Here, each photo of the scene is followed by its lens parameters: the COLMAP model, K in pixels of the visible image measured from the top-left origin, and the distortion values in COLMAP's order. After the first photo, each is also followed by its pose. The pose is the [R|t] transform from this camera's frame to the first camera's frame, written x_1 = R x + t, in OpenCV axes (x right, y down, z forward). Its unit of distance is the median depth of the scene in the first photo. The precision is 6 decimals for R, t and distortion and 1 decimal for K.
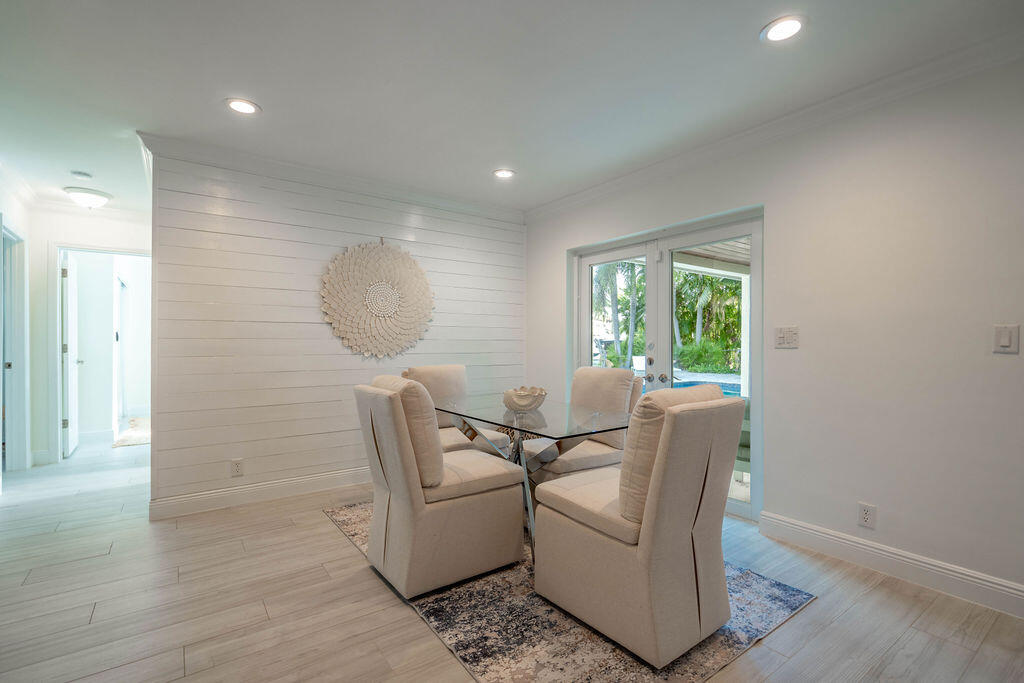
lens RADIAL K [[472.0, 0, 509.4], [0, 472.0, 340.8], [0, 0, 1]] dist [-0.000466, 0.001315]
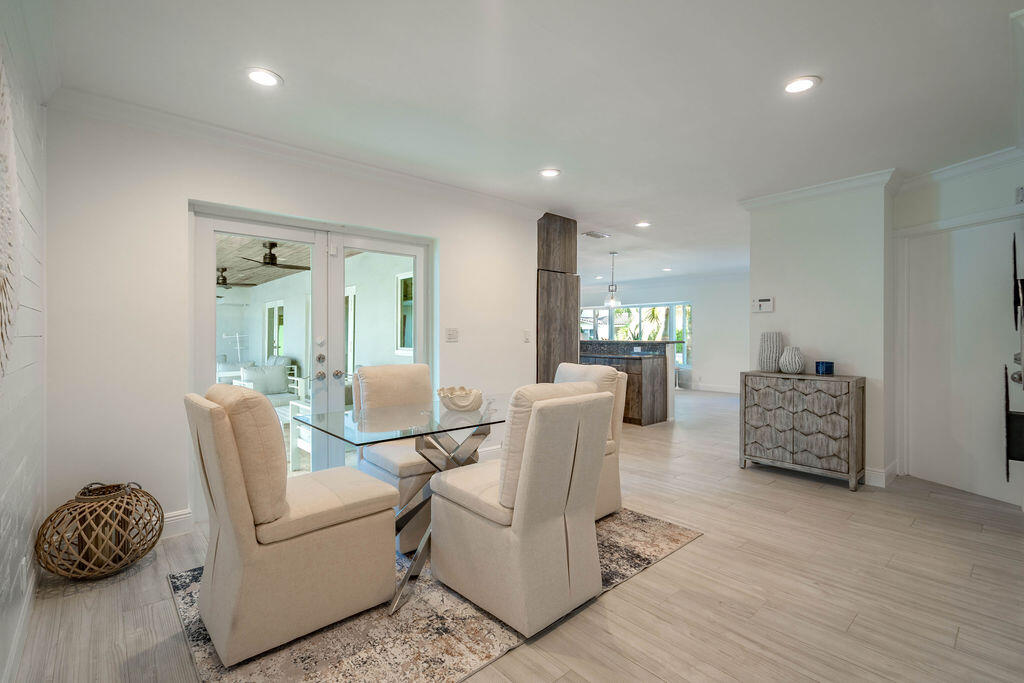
lens RADIAL K [[472.0, 0, 507.1], [0, 472.0, 335.3], [0, 0, 1]] dist [-0.000466, 0.001315]
pose [[-0.111398, -0.003975, 0.993768, -1.352480], [-0.005347, 0.999980, 0.003401, -0.016527], [-0.993761, -0.004935, -0.111417, 1.466832]]
